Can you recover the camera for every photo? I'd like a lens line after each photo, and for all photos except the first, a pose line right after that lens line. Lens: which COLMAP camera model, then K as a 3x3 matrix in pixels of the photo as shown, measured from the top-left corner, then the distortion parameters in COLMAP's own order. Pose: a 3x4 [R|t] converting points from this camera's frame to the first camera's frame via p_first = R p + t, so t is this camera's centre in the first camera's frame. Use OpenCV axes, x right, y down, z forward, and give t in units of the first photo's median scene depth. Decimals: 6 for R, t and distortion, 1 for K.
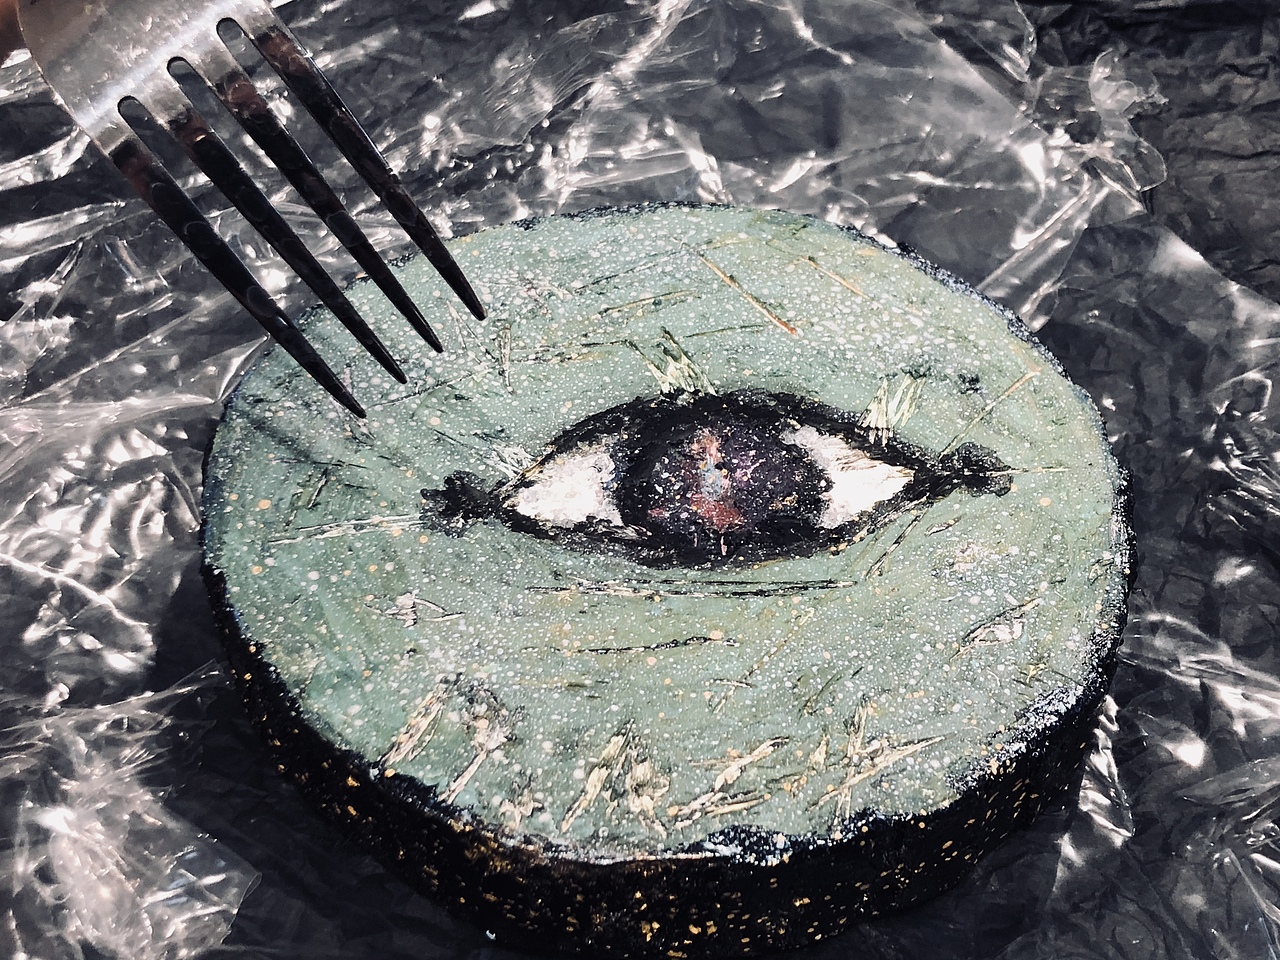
lens RADIAL K [[1948.2, 0, 640.0], [0, 1948.2, 480.0], [0, 0, 1]] dist [0.241115, -1.281919]
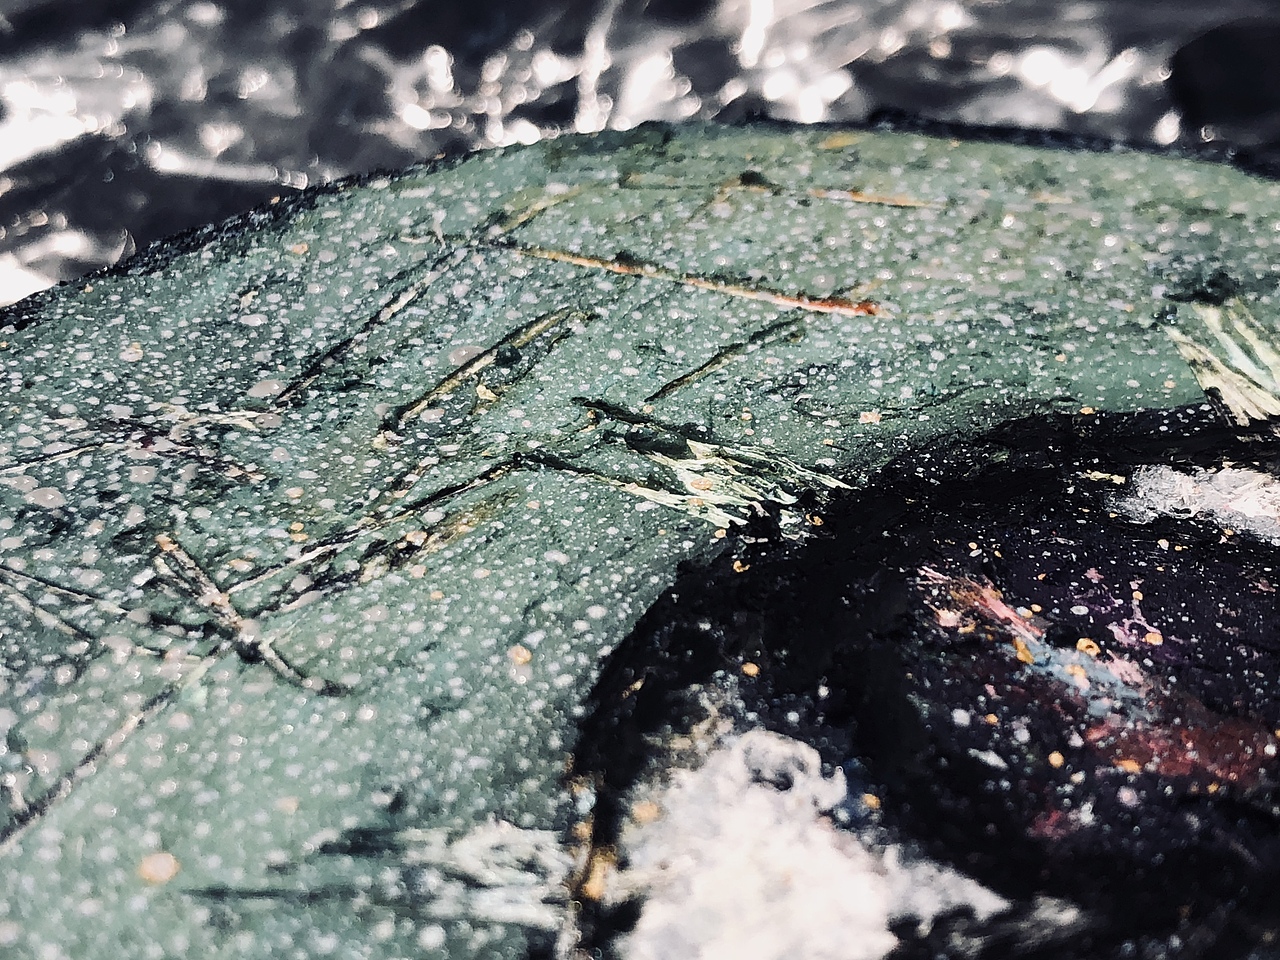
lens RADIAL K [[2222.4, 0, 640.0], [0, 2222.4, 480.0], [0, 0, 1]] dist [0.121524, -0.034231]
pose [[0.829644, -0.311970, 0.462996, -0.184890], [0.400089, 0.910633, -0.103330, -0.021000], [-0.389383, 0.270967, 0.880317, 0.710744]]
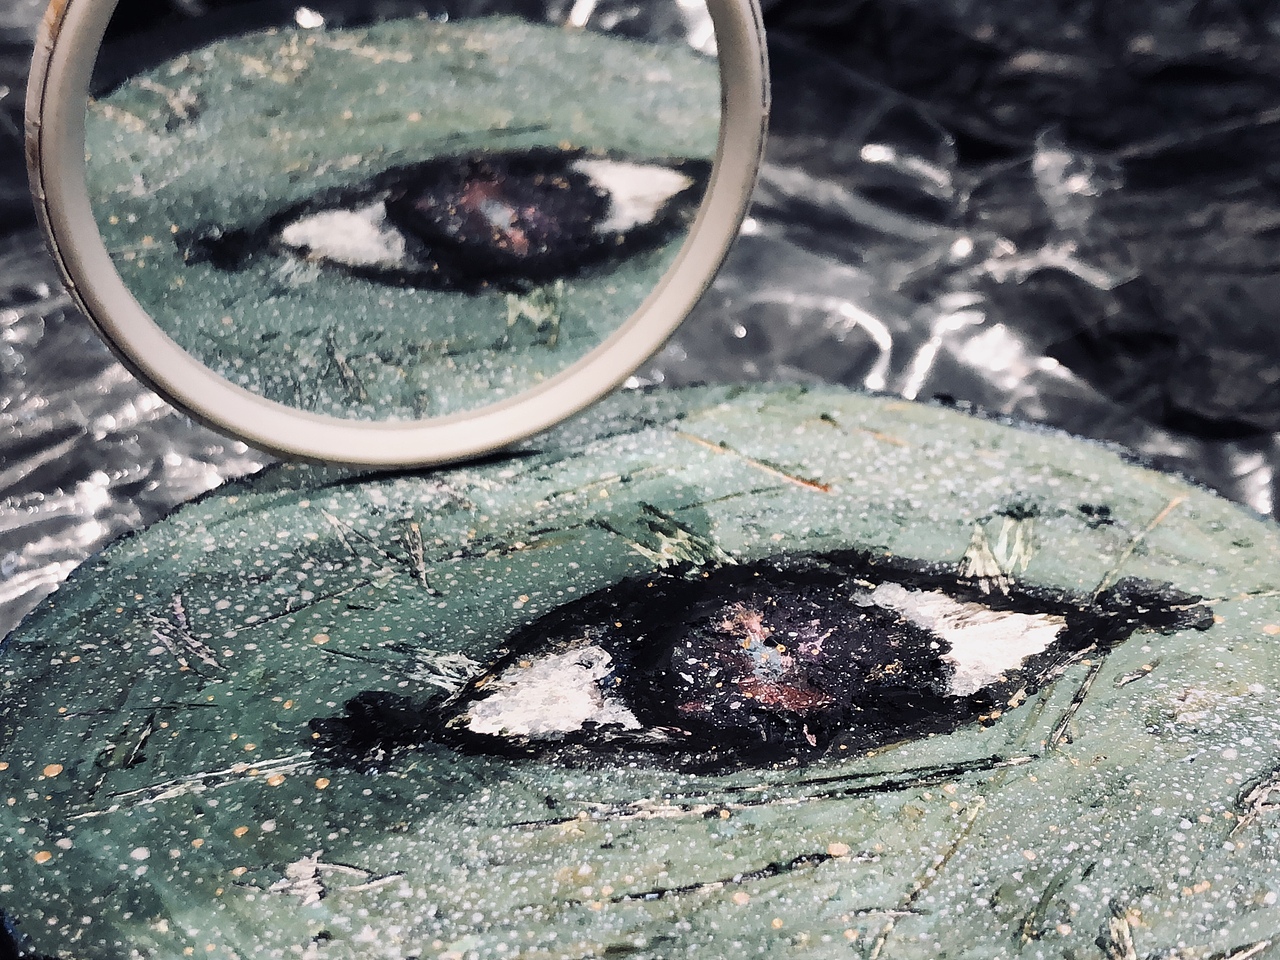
lens RADIAL K [[1948.2, 0, 640.0], [0, 1948.2, 480.0], [0, 0, 1]] dist [0.241115, -1.281919]
pose [[0.988515, -0.106152, 0.107565, -0.067780], [0.135571, 0.937391, -0.320810, 0.147950], [-0.066775, 0.331708, 0.941016, 0.384373]]
